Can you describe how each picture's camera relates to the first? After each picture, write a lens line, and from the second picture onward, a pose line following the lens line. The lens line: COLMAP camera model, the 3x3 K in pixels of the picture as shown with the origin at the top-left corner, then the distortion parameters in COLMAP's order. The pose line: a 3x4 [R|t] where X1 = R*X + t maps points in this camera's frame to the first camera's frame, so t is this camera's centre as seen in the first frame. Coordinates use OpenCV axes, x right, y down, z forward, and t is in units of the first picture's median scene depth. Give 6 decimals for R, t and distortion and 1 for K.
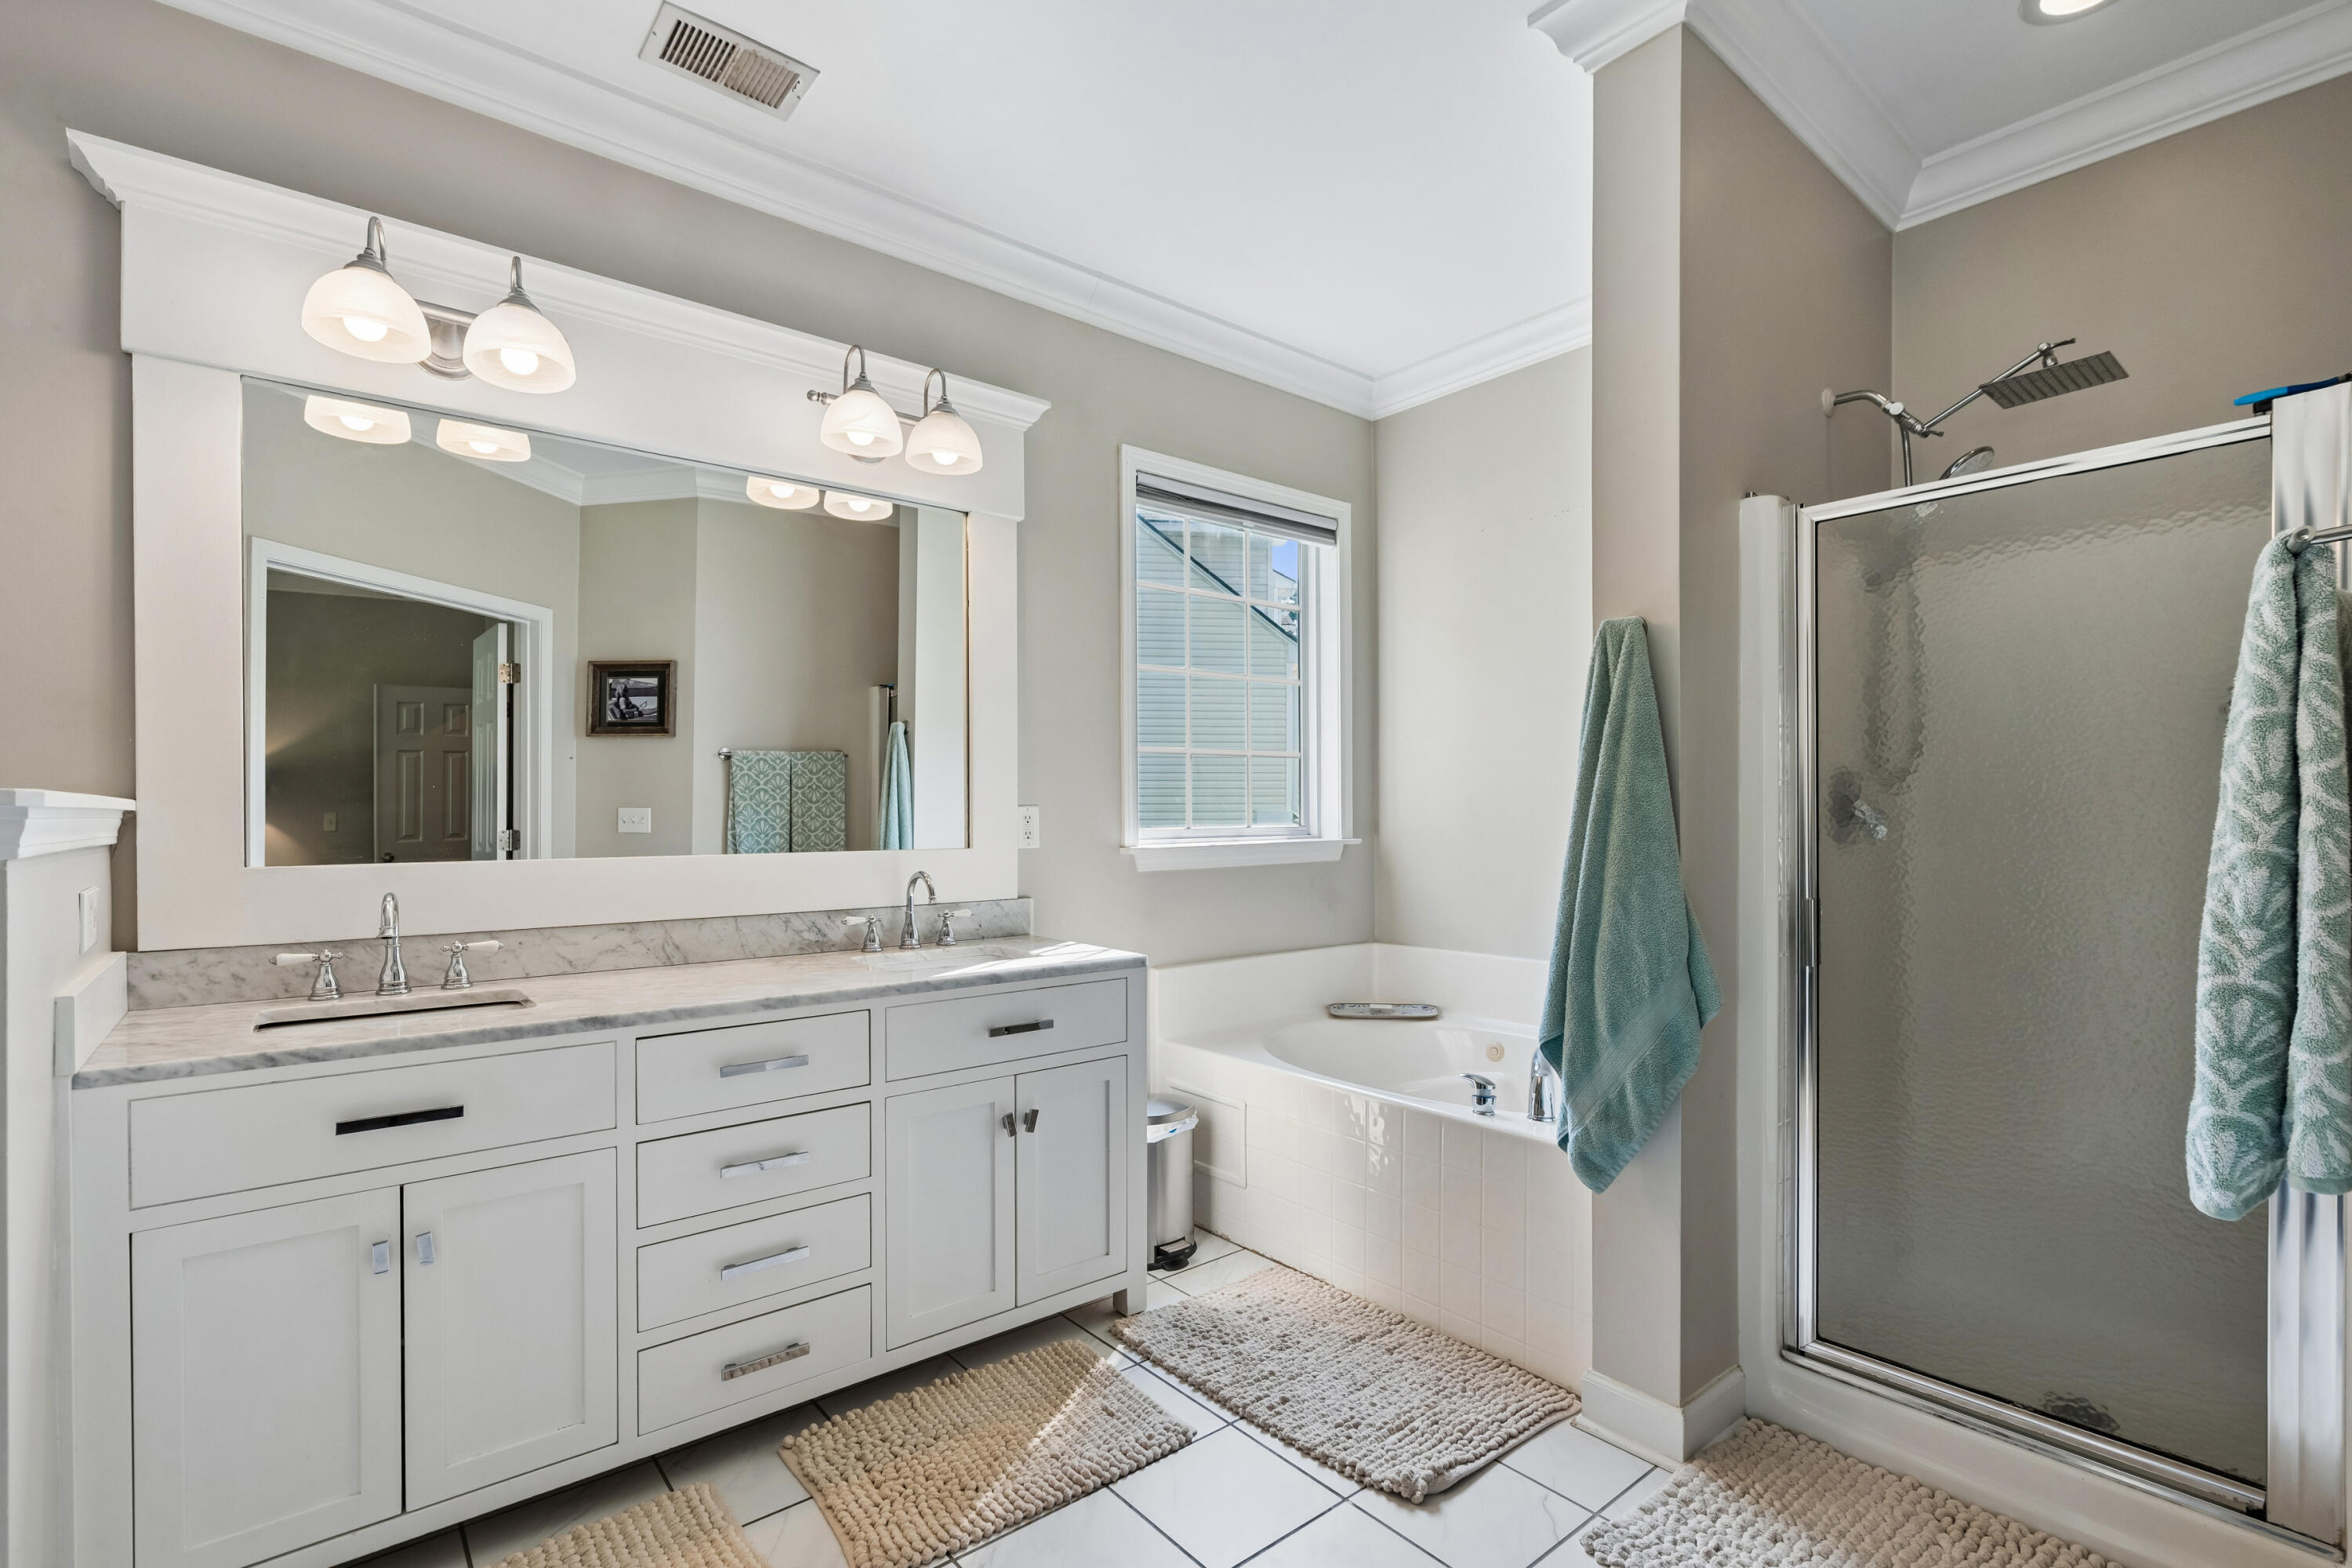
lens RADIAL K [[1067.8, 0, 1182.1], [0, 1067.8, 802.0], [0, 0, 1]] dist [-0.004409, 0.001685]
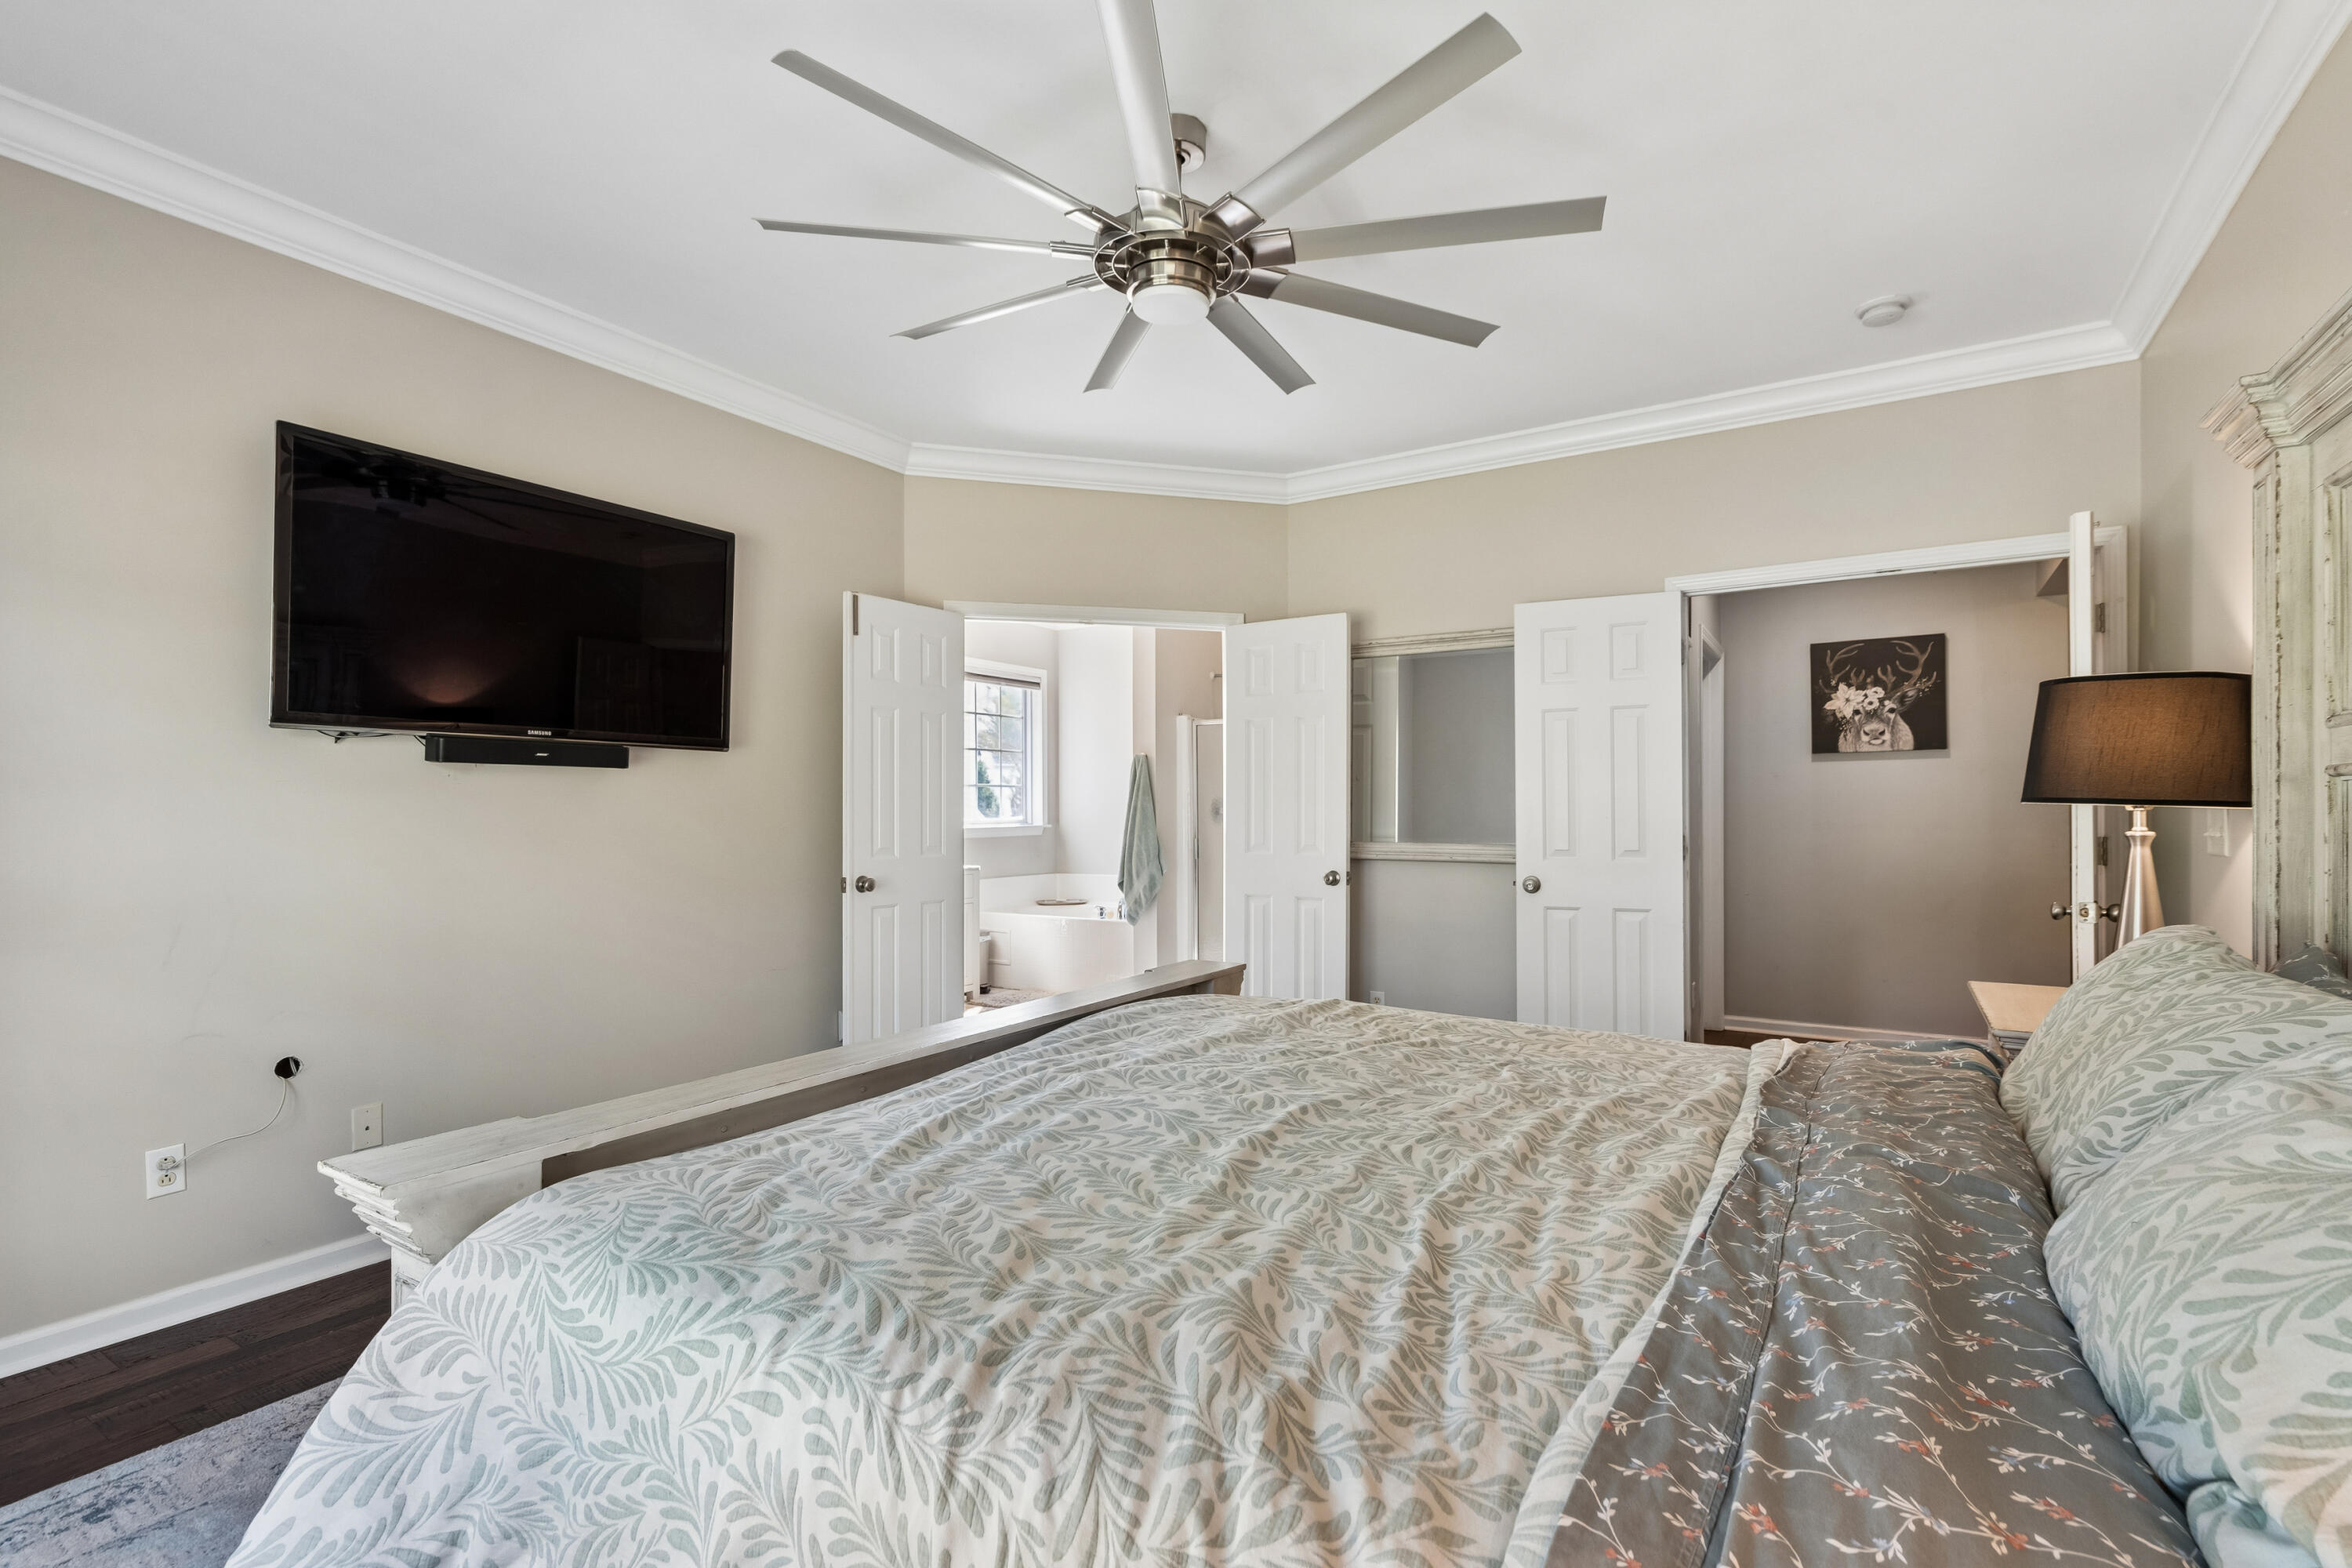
lens RADIAL K [[1067.8, 0, 1177.3], [0, 1067.8, 792.5], [0, 0, 1]] dist [-0.004409, 0.001685]
pose [[0.949120, -0.000680, 0.314913, -0.479395], [0.002106, 0.999989, -0.004187, -0.033602], [-0.314907, 0.004637, 0.949111, -1.997607]]
